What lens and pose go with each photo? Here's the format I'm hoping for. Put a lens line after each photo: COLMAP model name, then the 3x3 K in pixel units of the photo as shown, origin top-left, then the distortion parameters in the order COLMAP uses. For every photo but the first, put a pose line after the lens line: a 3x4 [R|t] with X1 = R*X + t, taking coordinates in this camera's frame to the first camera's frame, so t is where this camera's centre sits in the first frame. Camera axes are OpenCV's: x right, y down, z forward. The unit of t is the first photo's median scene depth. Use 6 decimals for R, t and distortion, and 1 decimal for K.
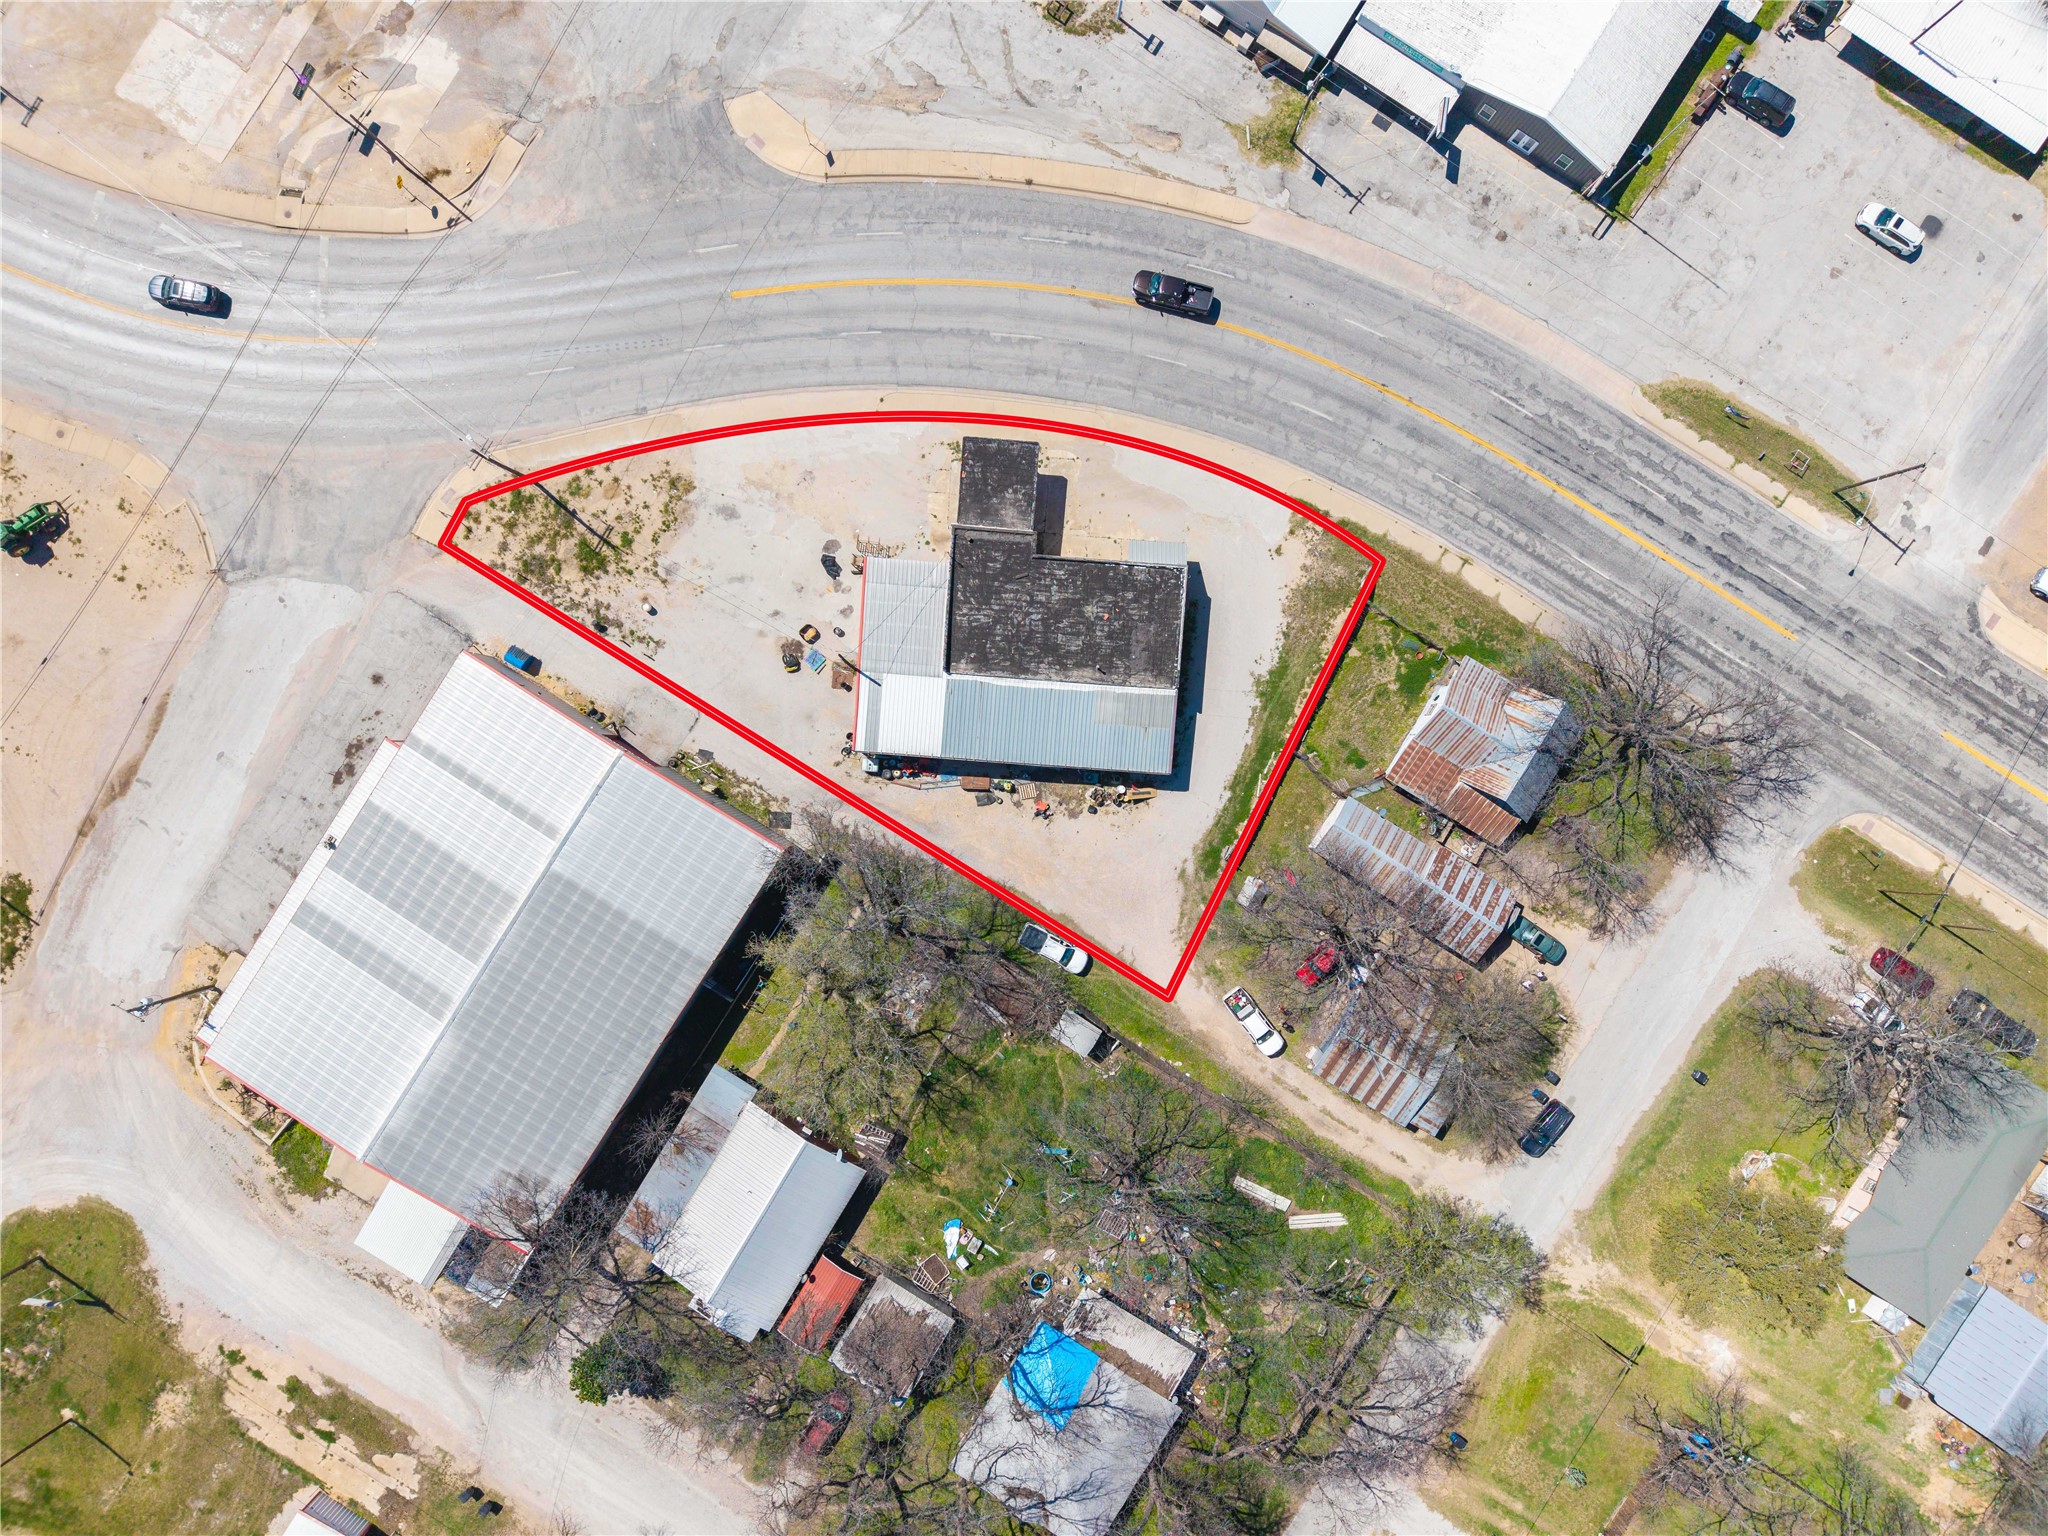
lens RADIAL K [[1399.7, 0, 1012.0], [0, 1399.7, 731.7], [0, 0, 1]] dist [0.043193, -0.002979]
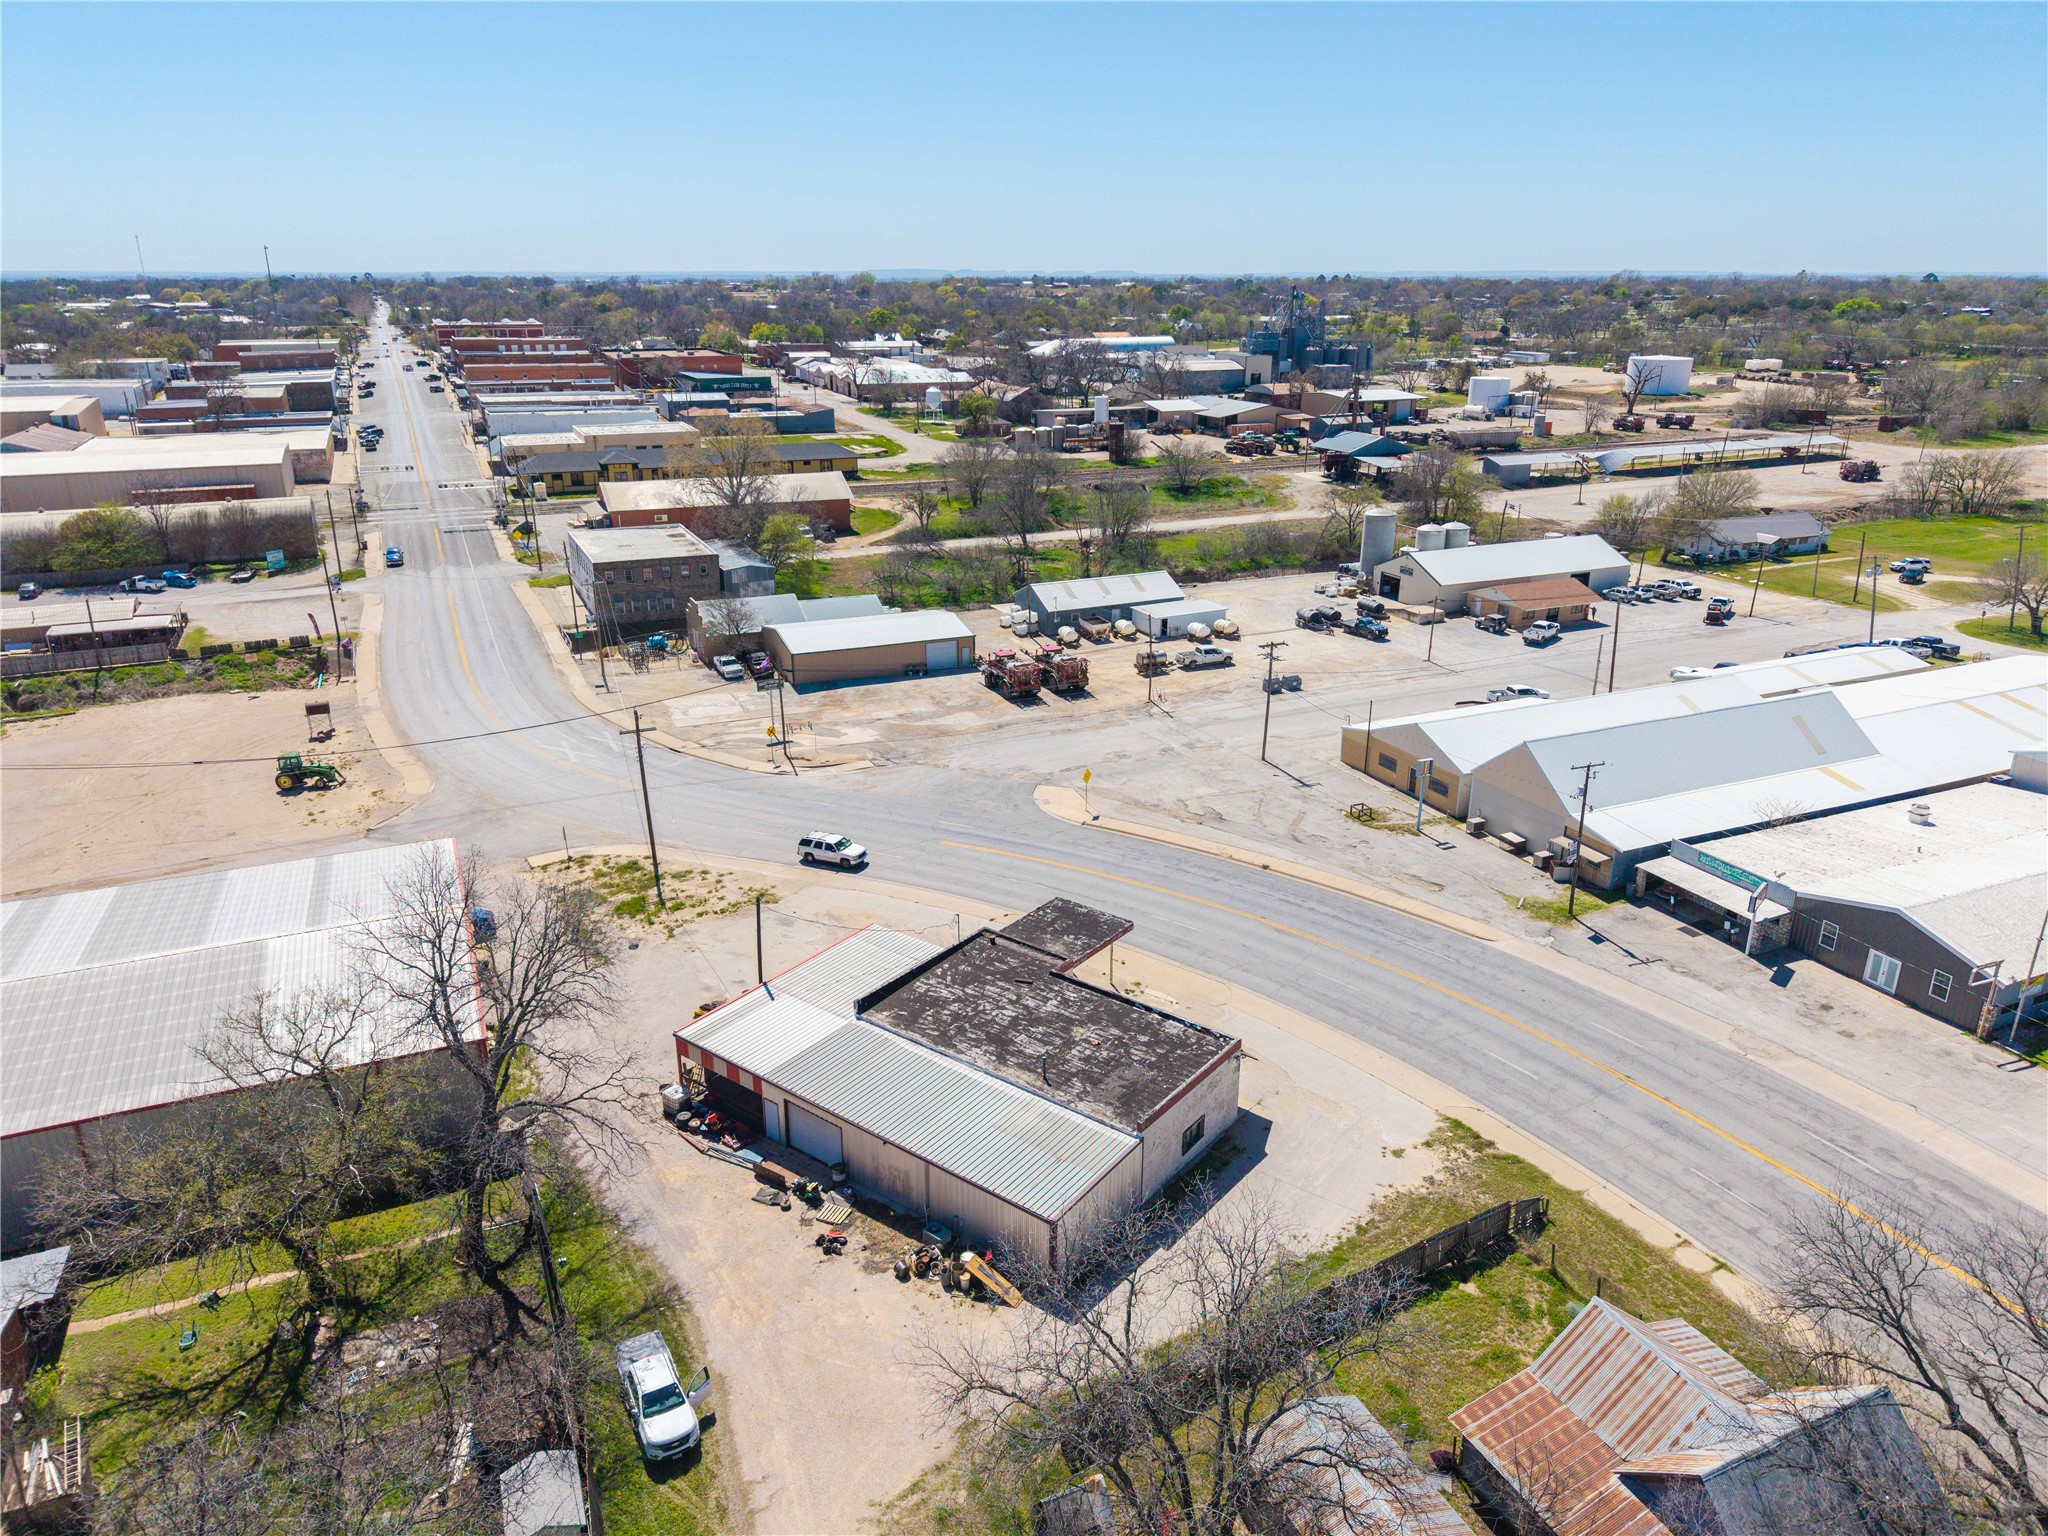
lens RADIAL K [[1371.8, 0, 1024.0], [0, 1371.8, 768.0], [0, 0, 1]] dist [0.044401, -0.056217]
pose [[0.833363, 0.173109, -0.524919, 0.344472], [-0.552624, 0.279269, -0.785249, 0.396342], [0.010660, 0.944480, 0.328396, 0.637887]]
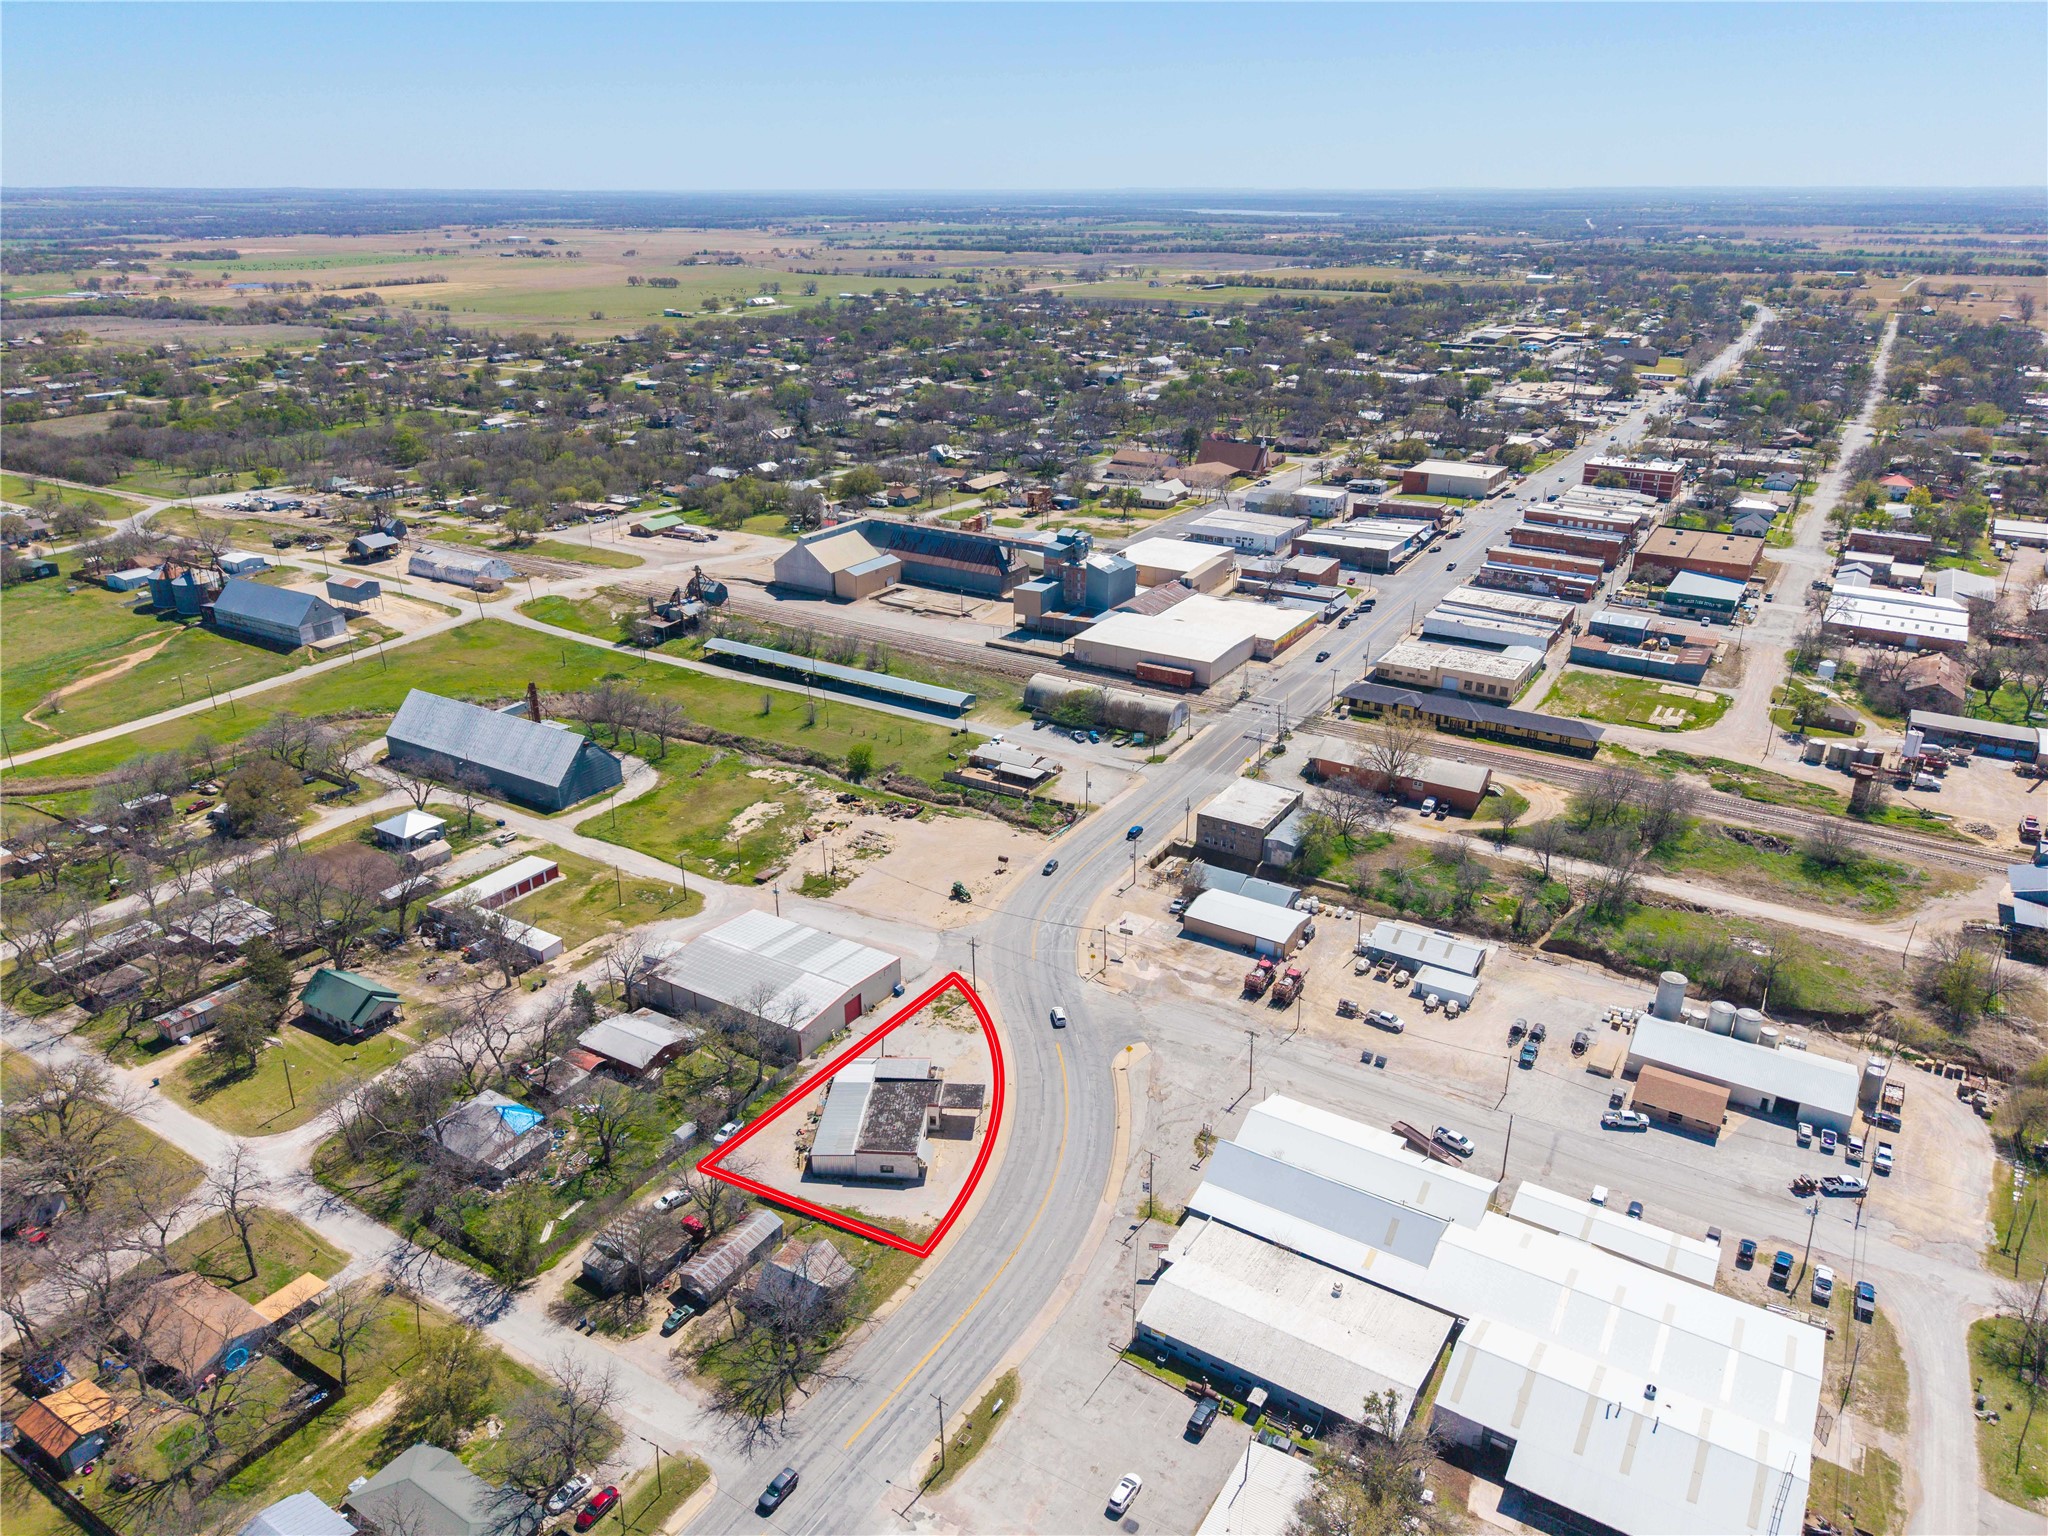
lens RADIAL K [[1371.8, 0, 1024.0], [0, 1371.8, 768.0], [0, 0, 1]] dist [0.044401, -0.056217]
pose [[0.009259, 0.376469, -0.926383, 1.616093], [-0.999956, 0.002057, -0.009158, -0.239032], [-0.001542, 0.926427, 0.376471, -0.197648]]
